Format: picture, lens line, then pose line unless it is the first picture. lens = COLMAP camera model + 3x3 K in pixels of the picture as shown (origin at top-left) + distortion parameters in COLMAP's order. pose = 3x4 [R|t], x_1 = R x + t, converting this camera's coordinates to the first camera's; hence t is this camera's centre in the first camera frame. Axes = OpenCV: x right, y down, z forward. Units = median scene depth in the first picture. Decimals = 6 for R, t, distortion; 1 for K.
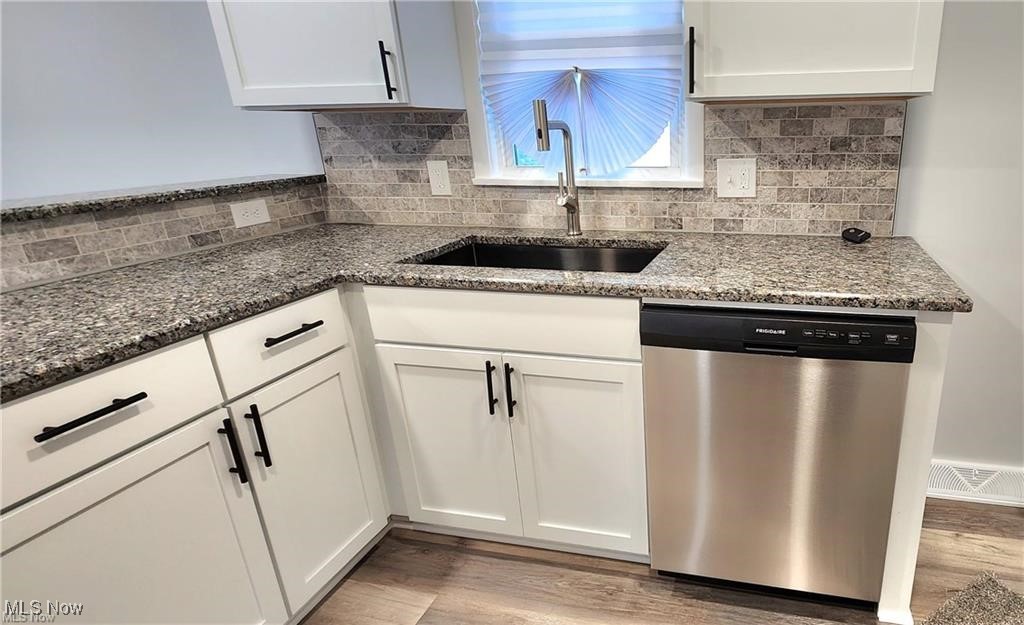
lens RADIAL K [[548.4, 0, 677.1], [0, 548.4, 303.6], [0, 0, 1]] dist [0.007183, -0.001468]
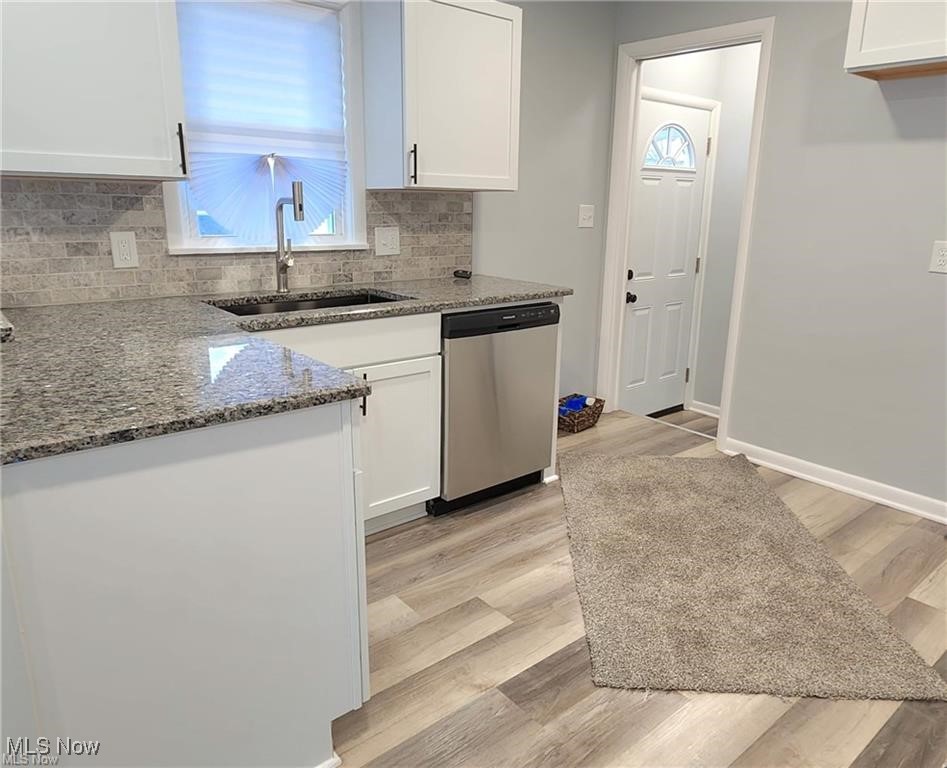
lens RADIAL K [[679.0, 0, 487.8], [0, 679.0, 373.4], [0, 0, 1]] dist [0.007501, -0.002602]
pose [[0.609828, -0.170774, 0.773916, -1.196419], [0.220489, 0.974515, 0.041299, 0.088772], [-0.761245, 0.145454, 0.631940, -0.249810]]
